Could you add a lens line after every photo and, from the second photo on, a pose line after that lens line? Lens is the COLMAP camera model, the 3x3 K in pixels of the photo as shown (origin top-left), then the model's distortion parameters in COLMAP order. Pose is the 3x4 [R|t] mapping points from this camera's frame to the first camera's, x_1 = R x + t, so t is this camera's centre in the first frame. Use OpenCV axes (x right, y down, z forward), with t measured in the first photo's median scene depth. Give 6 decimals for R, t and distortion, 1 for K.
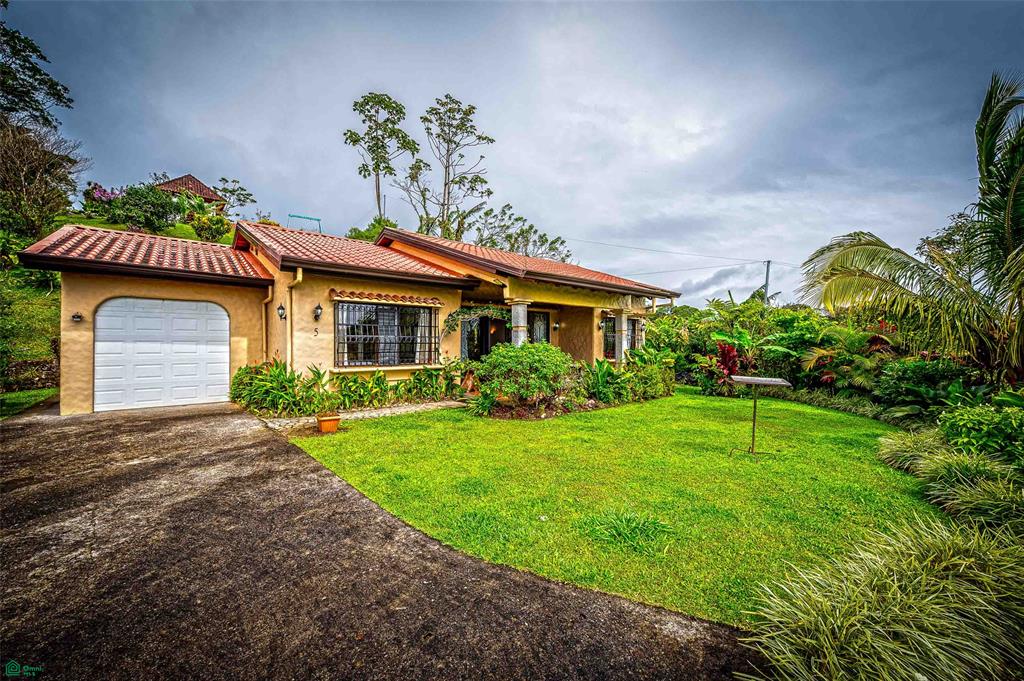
lens RADIAL K [[408.5, 0, 506.3], [0, 408.5, 342.3], [0, 0, 1]] dist [0.001599, 0.000018]
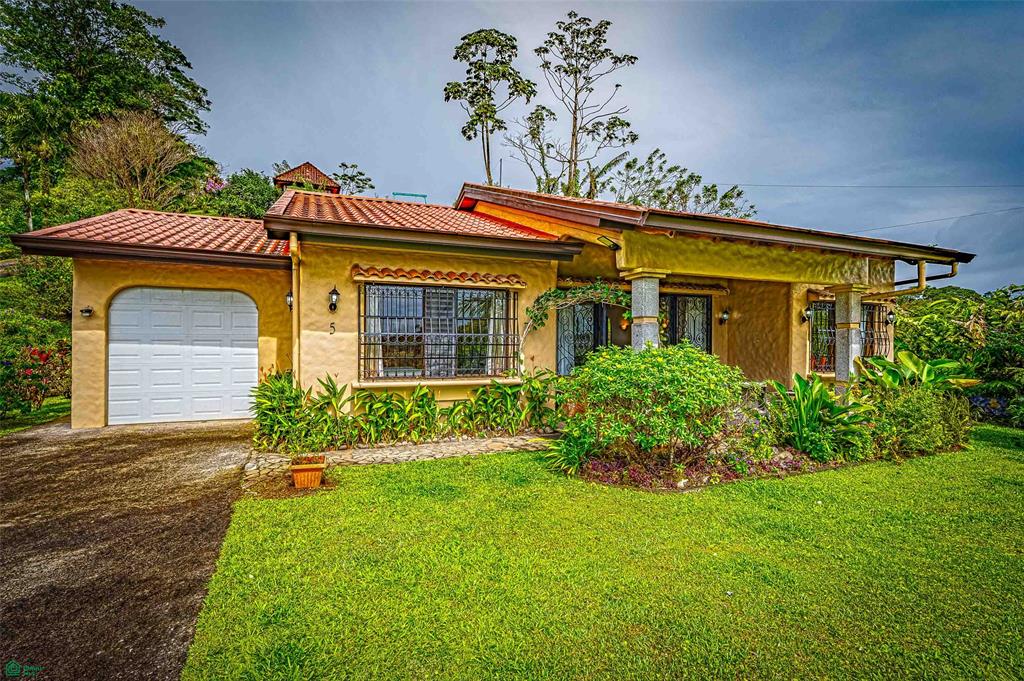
lens RADIAL K [[471.2, 0, 512.0], [0, 471.2, 340.5], [0, 0, 1]] dist [-0.001907, 0.000006]
pose [[0.946724, 0.003646, -0.322024, 0.065308], [-0.002982, 0.999992, 0.002556, -0.006116], [0.322031, -0.001459, 0.946728, 0.292599]]
